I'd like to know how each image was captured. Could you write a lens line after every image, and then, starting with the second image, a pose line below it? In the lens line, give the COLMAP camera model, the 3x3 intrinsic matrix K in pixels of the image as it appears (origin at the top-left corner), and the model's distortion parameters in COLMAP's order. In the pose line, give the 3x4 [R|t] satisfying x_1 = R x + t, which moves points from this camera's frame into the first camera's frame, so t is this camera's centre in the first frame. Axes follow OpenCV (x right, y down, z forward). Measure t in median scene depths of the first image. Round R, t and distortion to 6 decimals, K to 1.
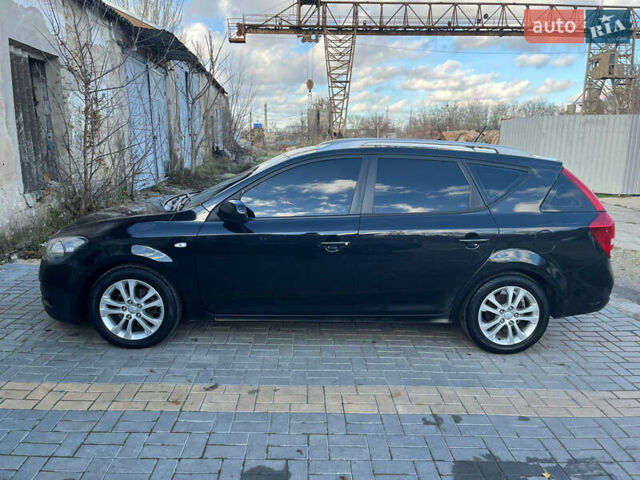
lens RADIAL K [[475.5, 0, 320.0], [0, 475.5, 240.0], [0, 0, 1]] dist [0.073284, -0.103538]
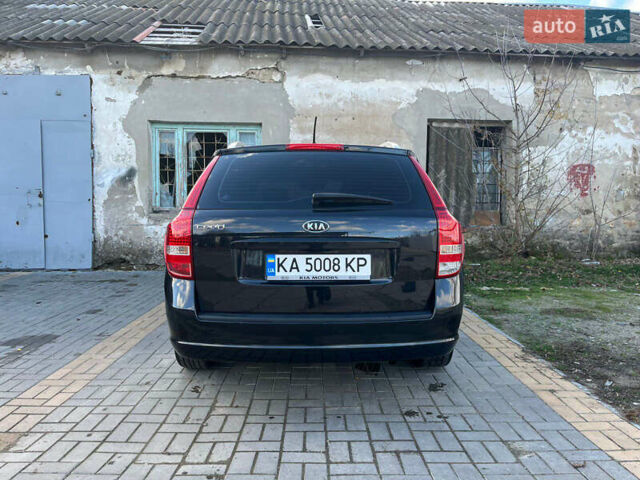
lens RADIAL K [[475.5, 0, 320.0], [0, 475.5, 240.0], [0, 0, 1]] dist [0.073284, -0.103538]
pose [[-0.009726, 0.026633, -0.999598, 1.413899], [-0.191473, 0.981098, 0.028003, -0.079116], [0.981450, 0.191668, -0.004443, 1.317312]]
